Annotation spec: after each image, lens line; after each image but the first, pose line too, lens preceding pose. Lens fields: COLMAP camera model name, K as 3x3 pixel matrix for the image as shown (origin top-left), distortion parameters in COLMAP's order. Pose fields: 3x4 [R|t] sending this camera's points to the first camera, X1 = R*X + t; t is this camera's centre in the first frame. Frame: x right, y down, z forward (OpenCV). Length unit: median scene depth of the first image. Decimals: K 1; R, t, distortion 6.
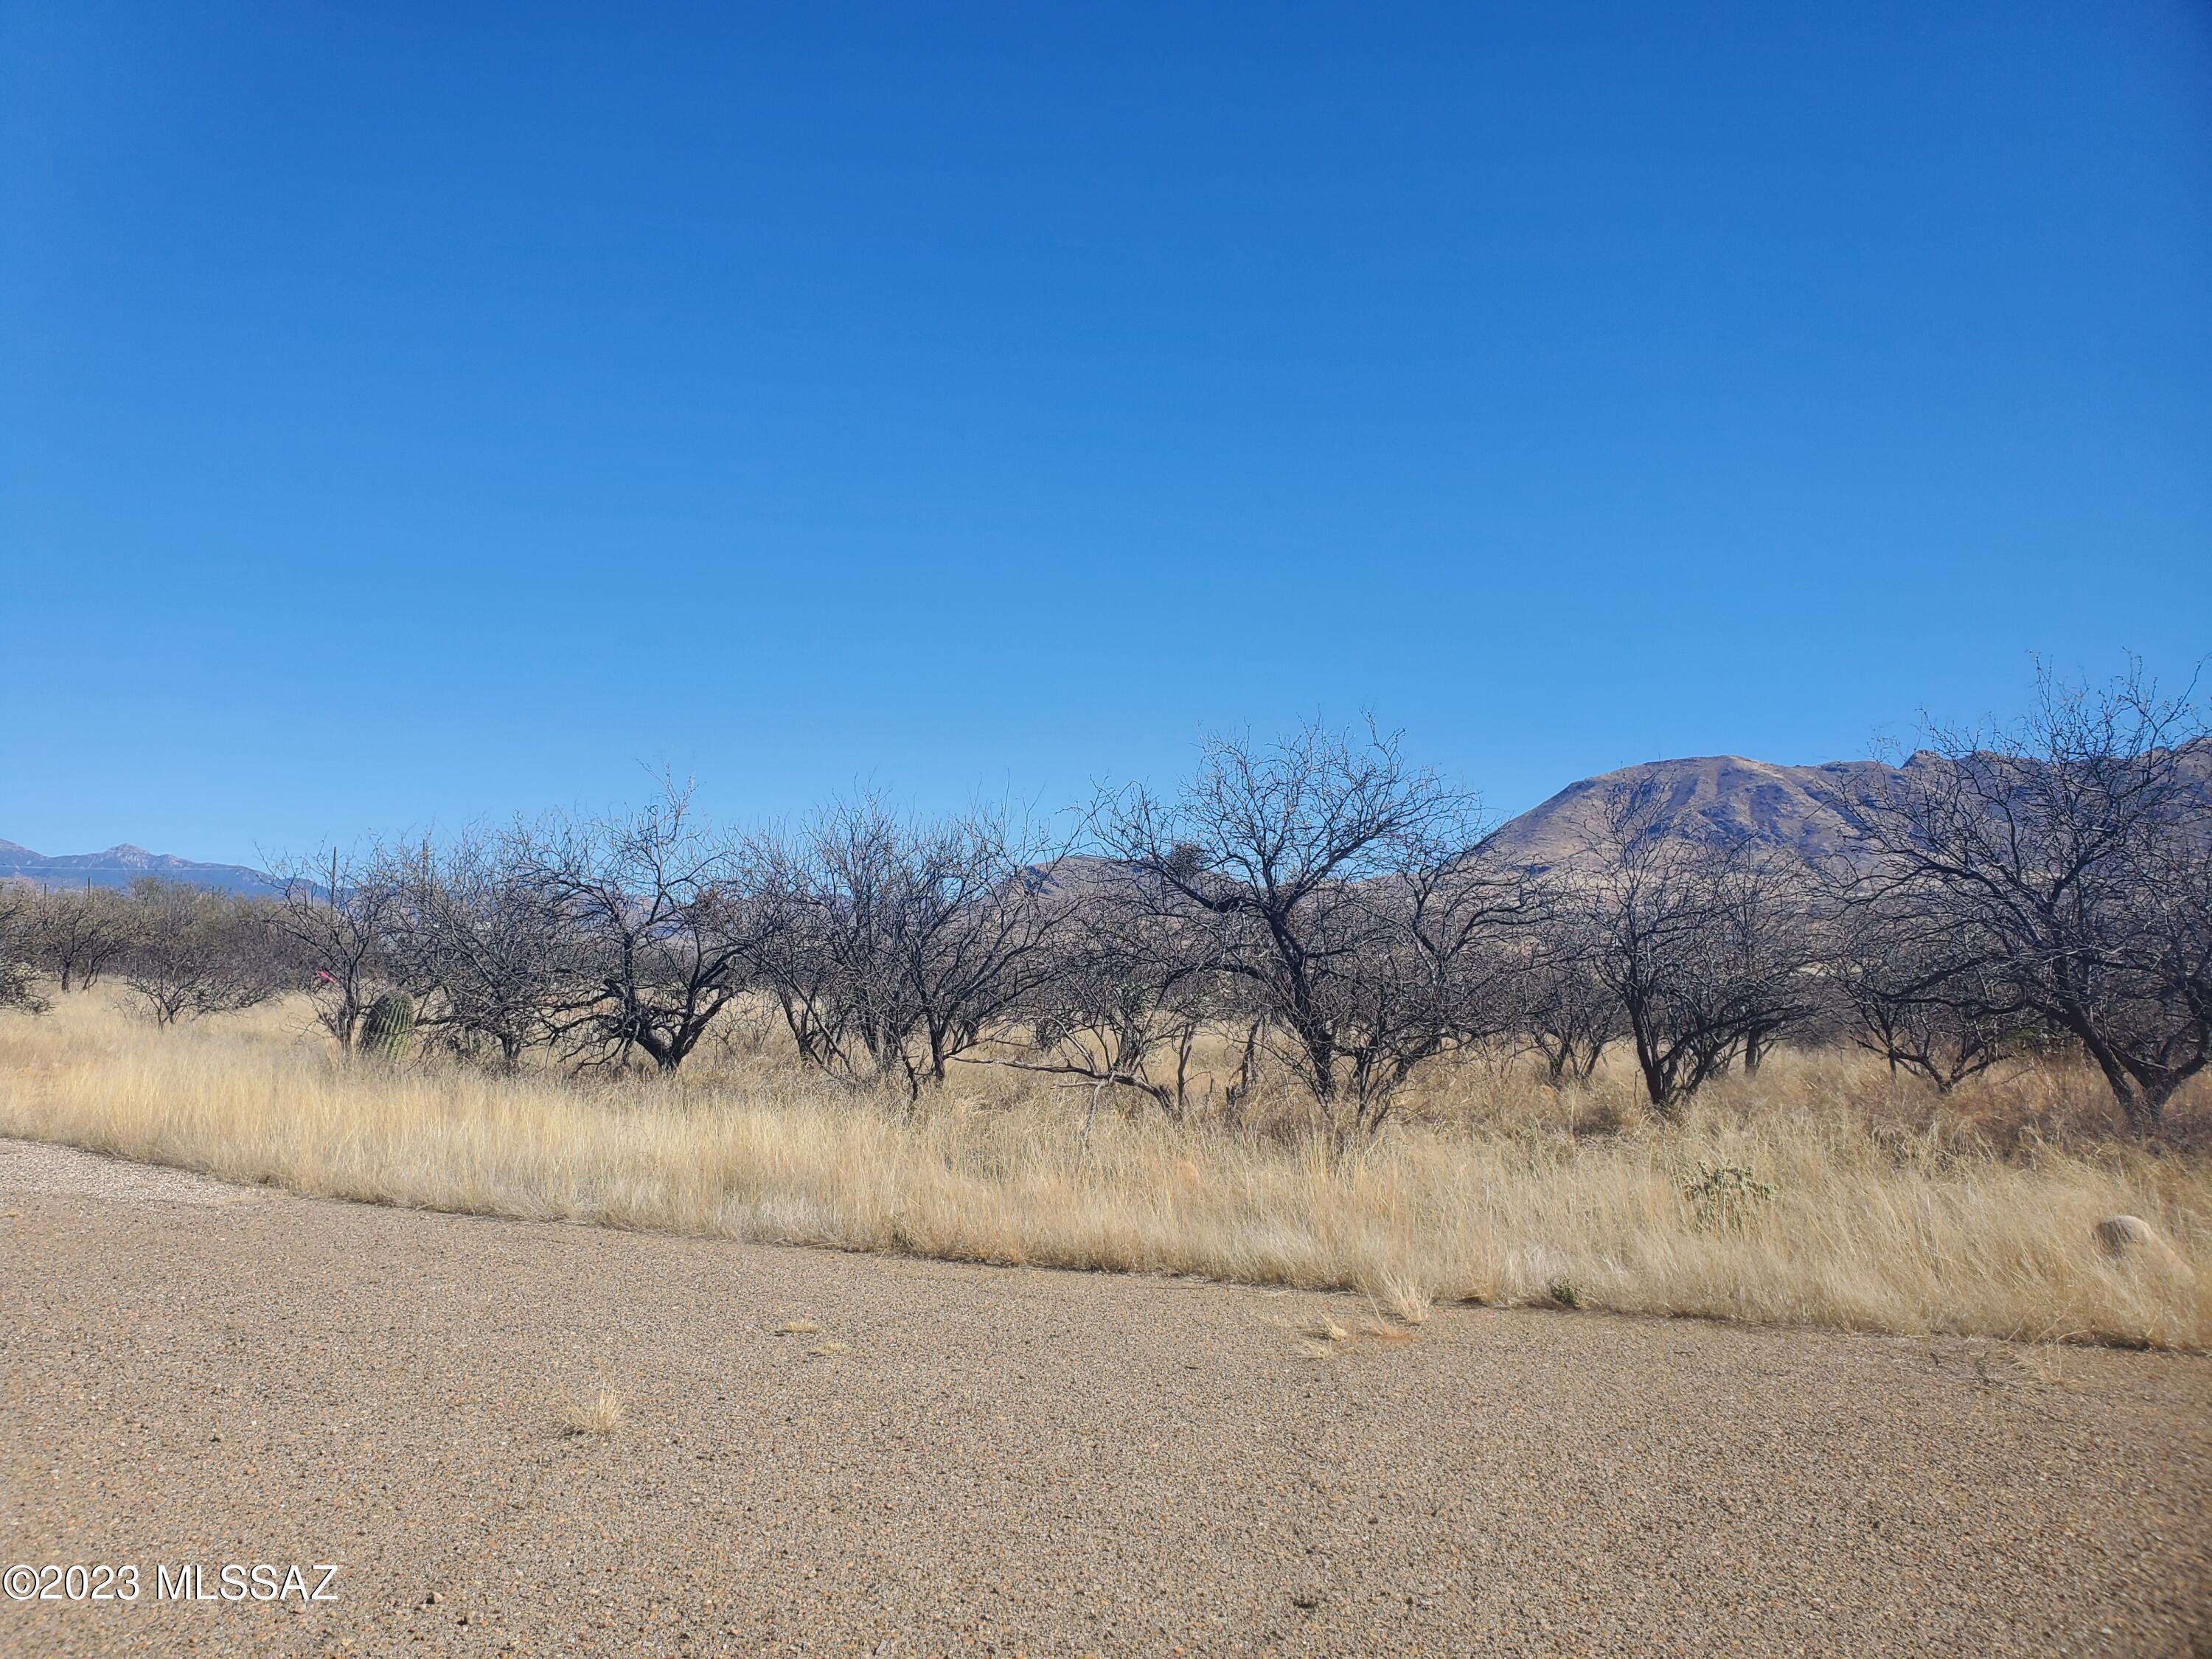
lens RADIAL K [[1706.2, 0, 1098.6], [0, 1706.2, 824.4], [0, 0, 1]] dist [0.026078, -0.006141]
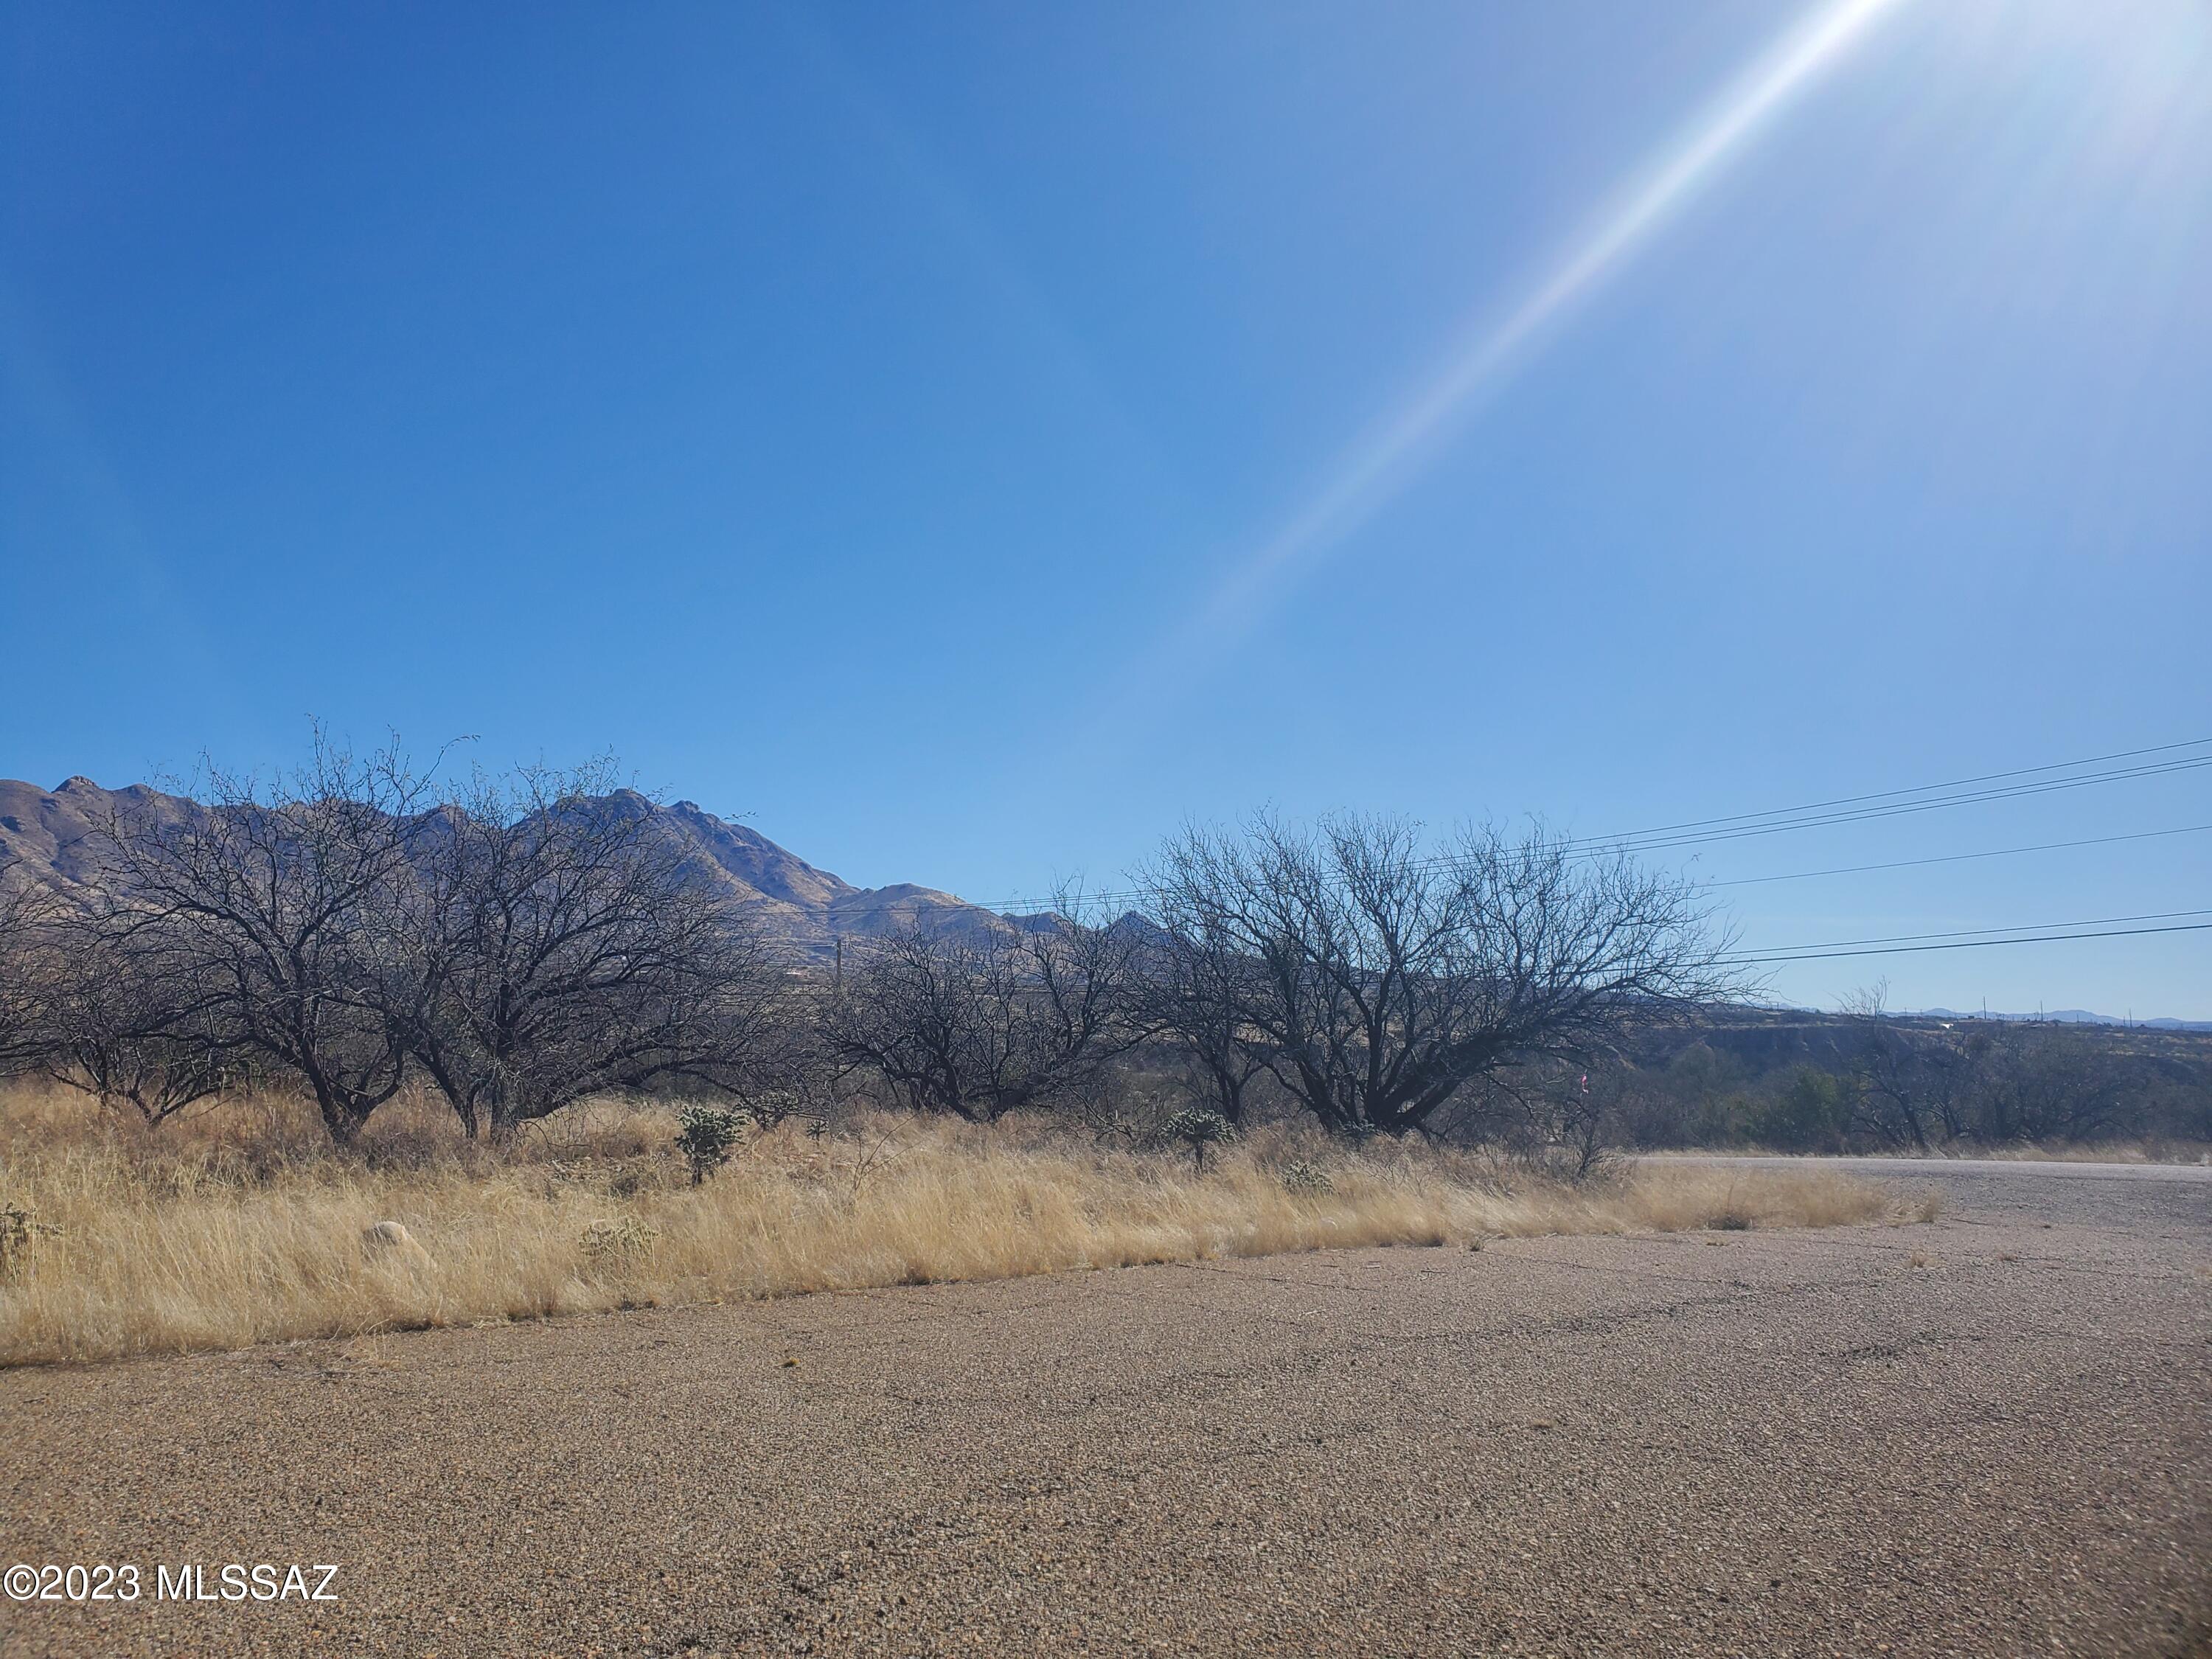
lens RADIAL K [[1706.2, 0, 1103.1], [0, 1706.2, 829.3], [0, 0, 1]] dist [0.026078, -0.006141]
pose [[0.518016, 0.109638, 0.848315, -0.106800], [-0.094410, 0.993021, -0.070690, 0.000616], [-0.850145, -0.043471, 0.524752, -0.002161]]
